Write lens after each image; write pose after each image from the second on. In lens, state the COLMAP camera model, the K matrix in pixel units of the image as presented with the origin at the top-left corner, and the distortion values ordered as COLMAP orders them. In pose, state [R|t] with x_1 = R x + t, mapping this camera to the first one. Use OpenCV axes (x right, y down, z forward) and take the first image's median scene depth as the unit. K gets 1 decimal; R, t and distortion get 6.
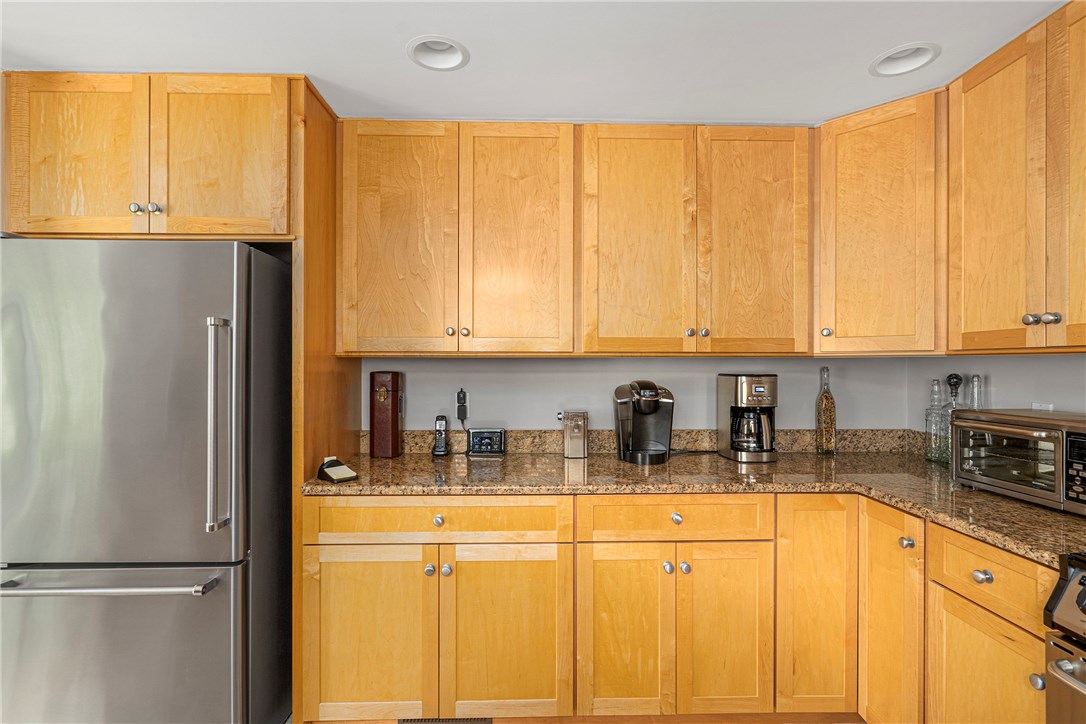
lens RADIAL K [[525.0, 0, 543.0], [0, 525.0, 362.0], [0, 0, 1]] dist [-0.001167, 0.001011]
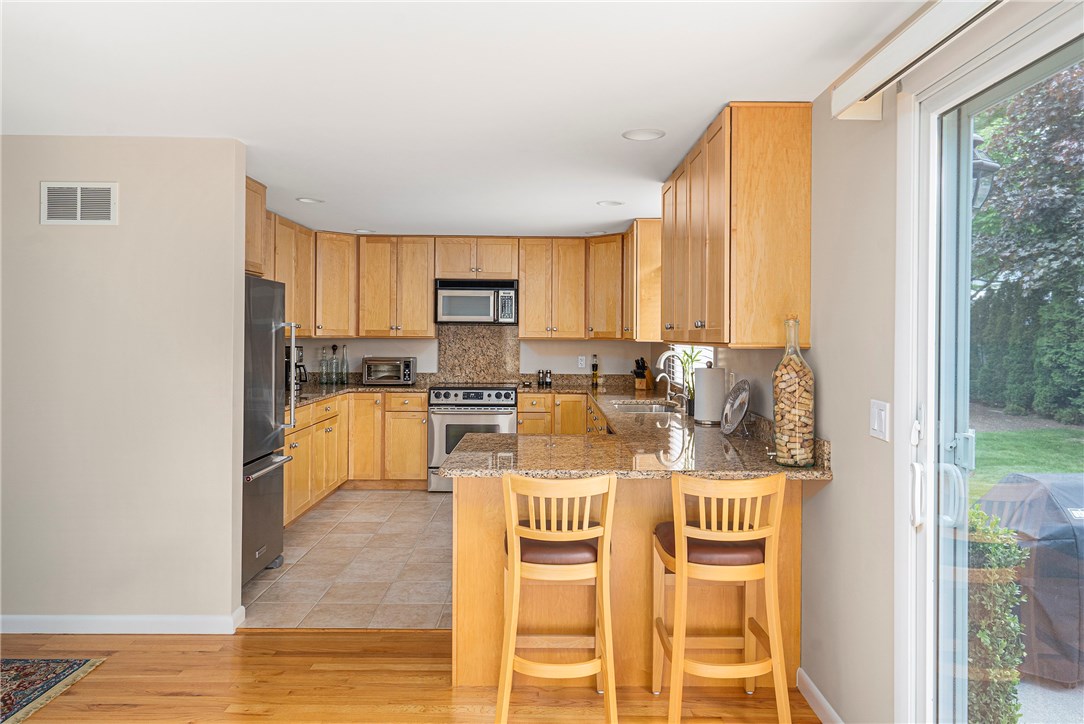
lens RADIAL K [[719.7, 0, 550.0], [0, 719.7, 327.2], [0, 0, 1]] dist [0.005712, 0.000282]
pose [[0.011479, 0.009246, 0.999891, -2.917375], [-0.012385, 0.999882, -0.009104, -0.046813], [-0.999857, -0.012279, 0.011592, -0.011134]]
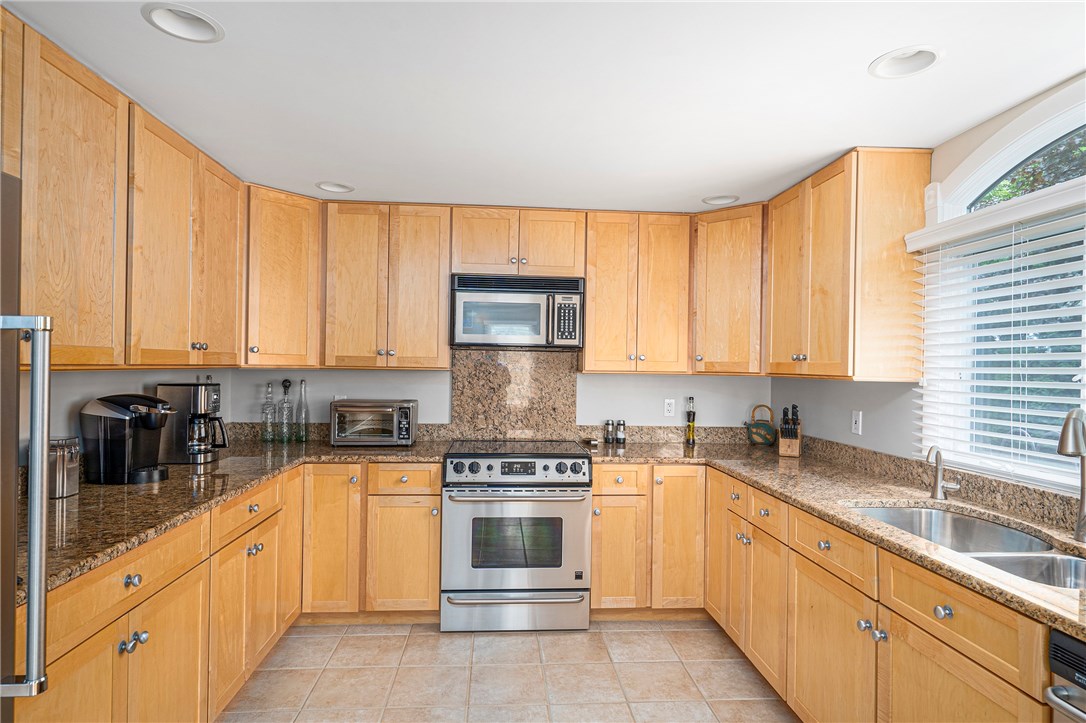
lens RADIAL K [[600.7, 0, 543.0], [0, 600.7, 361.5], [0, 0, 1]] dist [-0.002152, -0.000063]
pose [[-0.048891, 0.005925, 0.998787, -1.132416], [-0.021268, 0.999750, -0.006971, -0.037396], [-0.998578, -0.021583, -0.048752, 0.424077]]
